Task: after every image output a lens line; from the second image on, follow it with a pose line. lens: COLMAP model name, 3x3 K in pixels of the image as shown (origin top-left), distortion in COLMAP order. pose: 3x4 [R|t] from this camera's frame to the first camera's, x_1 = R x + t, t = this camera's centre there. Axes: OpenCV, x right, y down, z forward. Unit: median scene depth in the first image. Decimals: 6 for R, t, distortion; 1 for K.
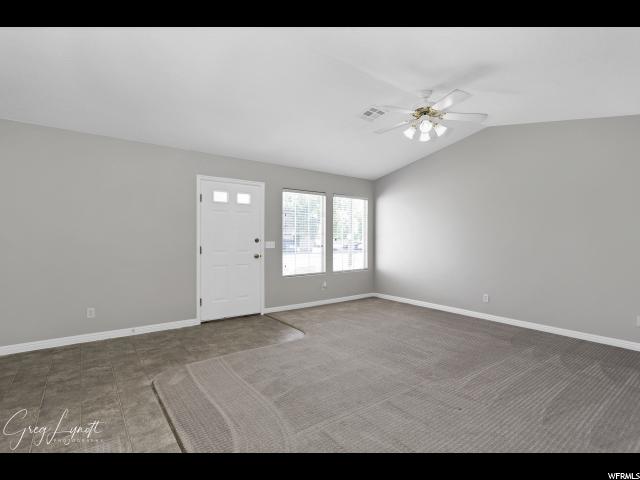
lens RADIAL K [[312.8, 0, 309.5], [0, 312.8, 241.4], [0, 0, 1]] dist [0.000196, 0.000518]
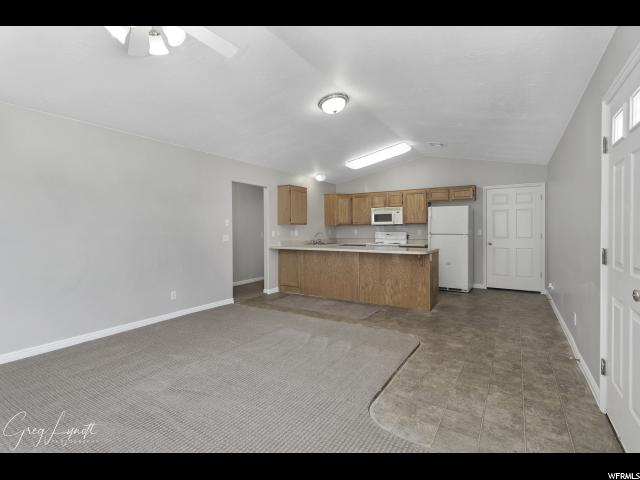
lens RADIAL K [[312.8, 0, 309.5], [0, 312.8, 241.4], [0, 0, 1]] dist [0.000196, 0.000518]
pose [[-0.938371, 0.015431, -0.345286, 0.297650], [0.000199, 0.999027, 0.044104, -0.023592], [0.345630, 0.041317, -0.937461, 1.647795]]
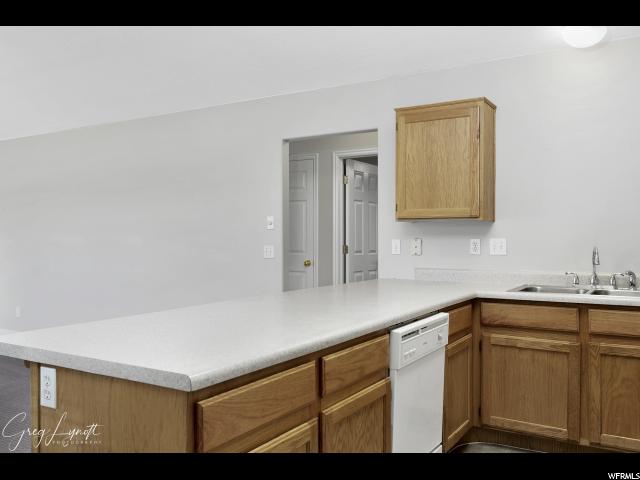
lens RADIAL K [[560.5, 0, 320.0], [0, 560.5, 240.0], [0, 0, 1]] dist [-0.004662, -0.000823]
pose [[-0.381291, -0.005098, 0.924441, -1.210575], [0.009175, 0.999915, 0.009298, -0.016797], [-0.924409, 0.012027, -0.381212, 0.494956]]
